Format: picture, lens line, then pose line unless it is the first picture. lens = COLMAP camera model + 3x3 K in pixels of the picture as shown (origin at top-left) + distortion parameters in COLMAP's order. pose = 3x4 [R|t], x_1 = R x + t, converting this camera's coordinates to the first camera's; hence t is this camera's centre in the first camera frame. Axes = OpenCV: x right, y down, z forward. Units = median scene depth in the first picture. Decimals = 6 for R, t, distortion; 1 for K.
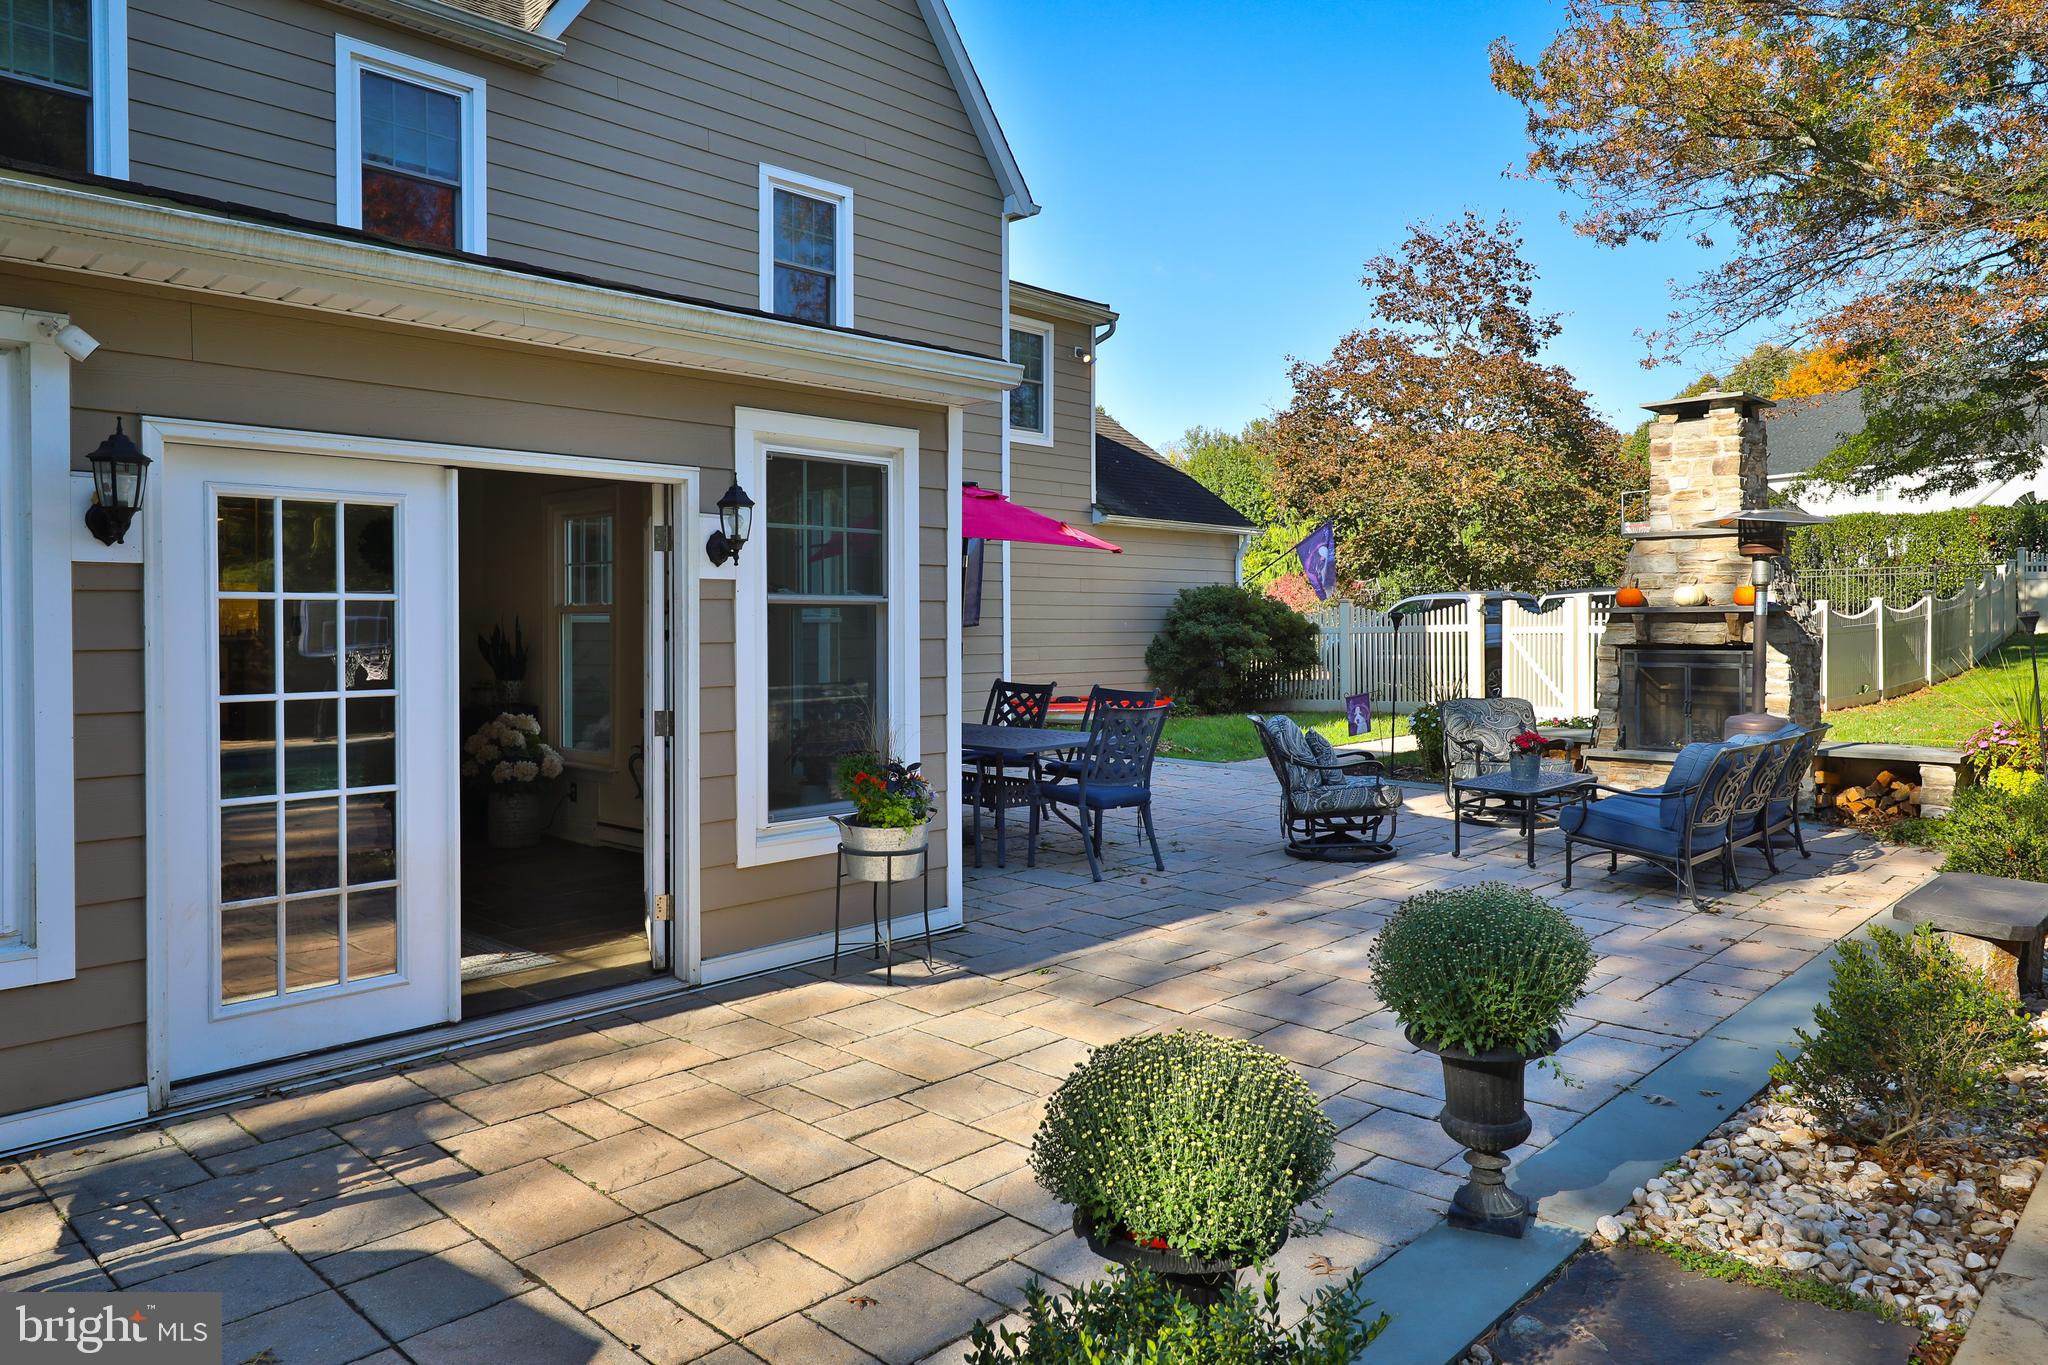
lens RADIAL K [[1338.0, 0, 1027.4], [0, 1338.0, 664.8], [0, 0, 1]] dist [0.010178, 0.002713]
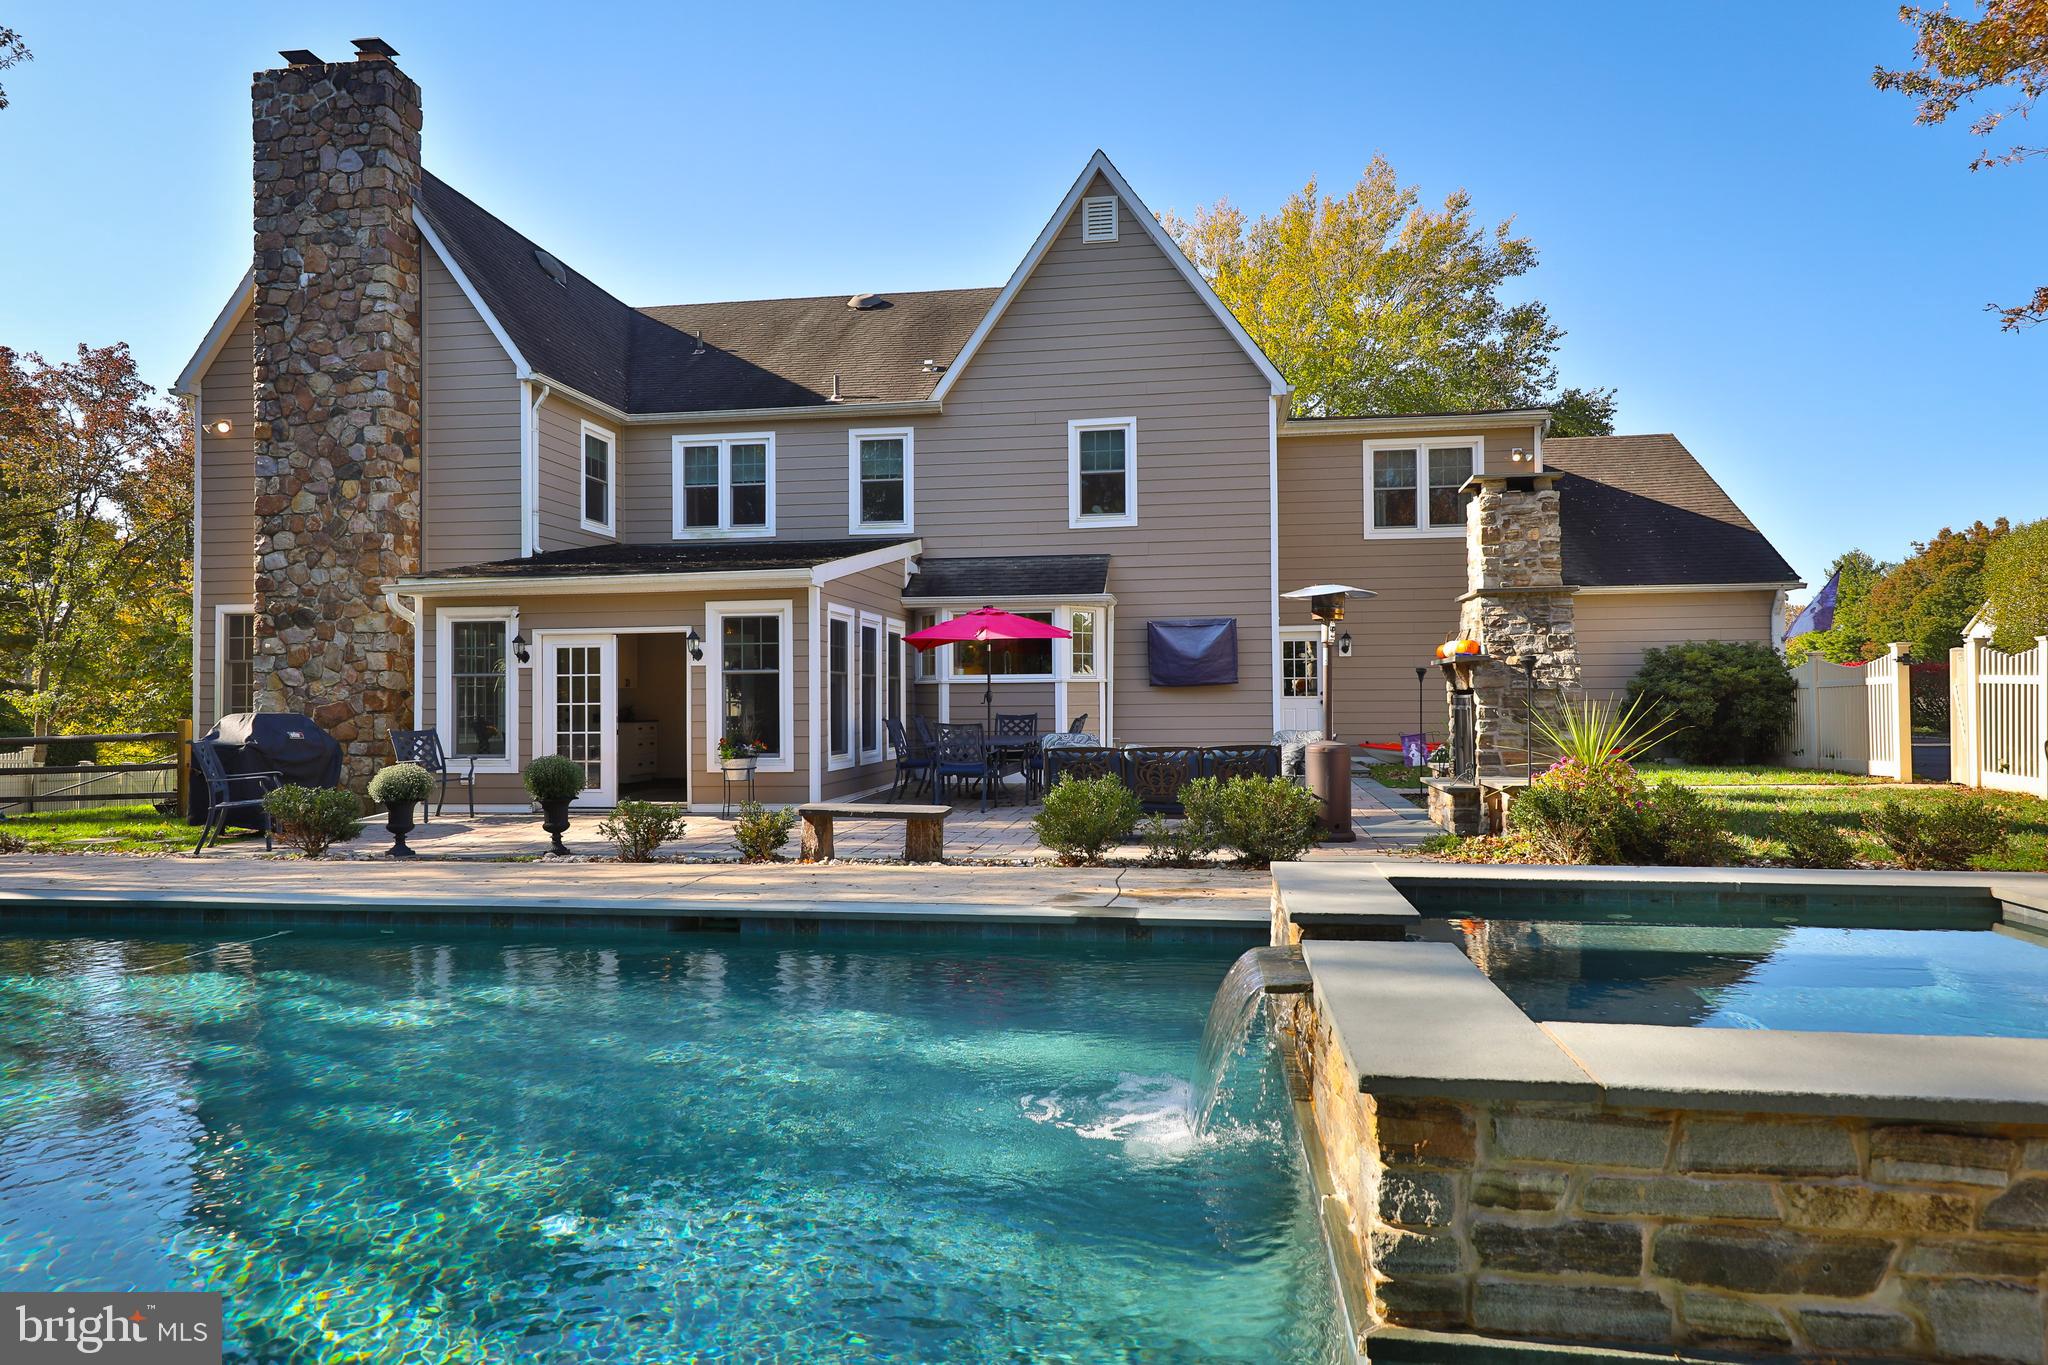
lens RADIAL K [[1202.5, 0, 1028.9], [0, 1202.5, 690.6], [0, 0, 1]] dist [0.008190, 0.002505]
pose [[0.574103, -0.009257, -0.818731, 1.196620], [-0.018214, 0.999544, -0.024073, 0.018962], [0.818580, 0.028733, 0.573673, 0.075139]]
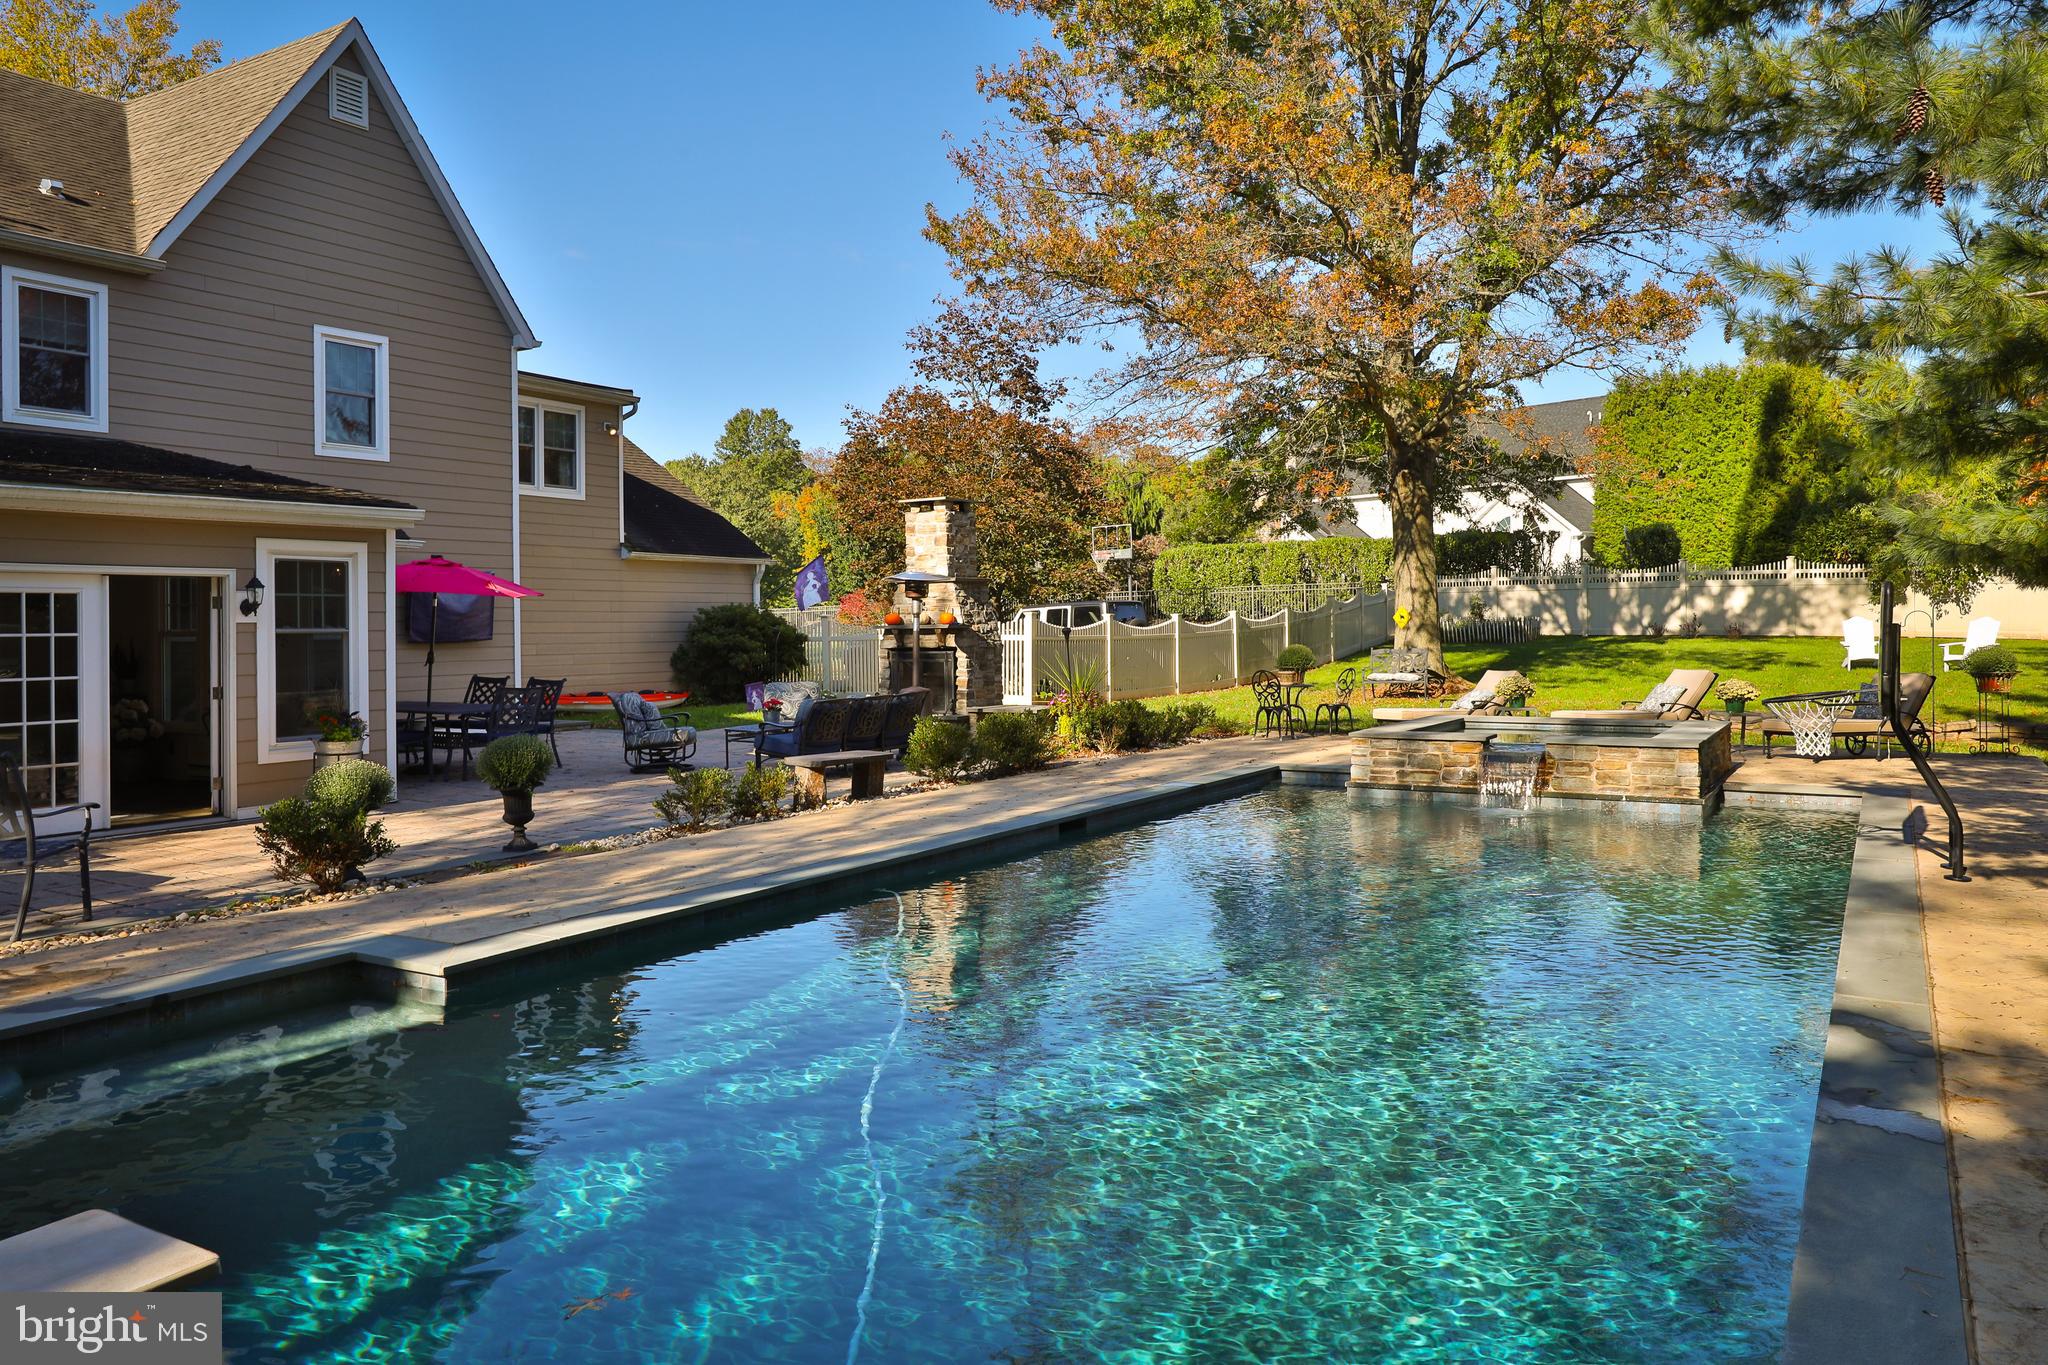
lens RADIAL K [[1410.6, 0, 1023.4], [0, 1410.6, 634.6], [0, 0, 1]] dist [0.012441, 0.002901]
pose [[0.978162, -0.009409, 0.207632, 0.264040], [0.014923, 0.999576, -0.025009, 0.014546], [-0.207309, 0.027562, 0.977887, -0.749665]]
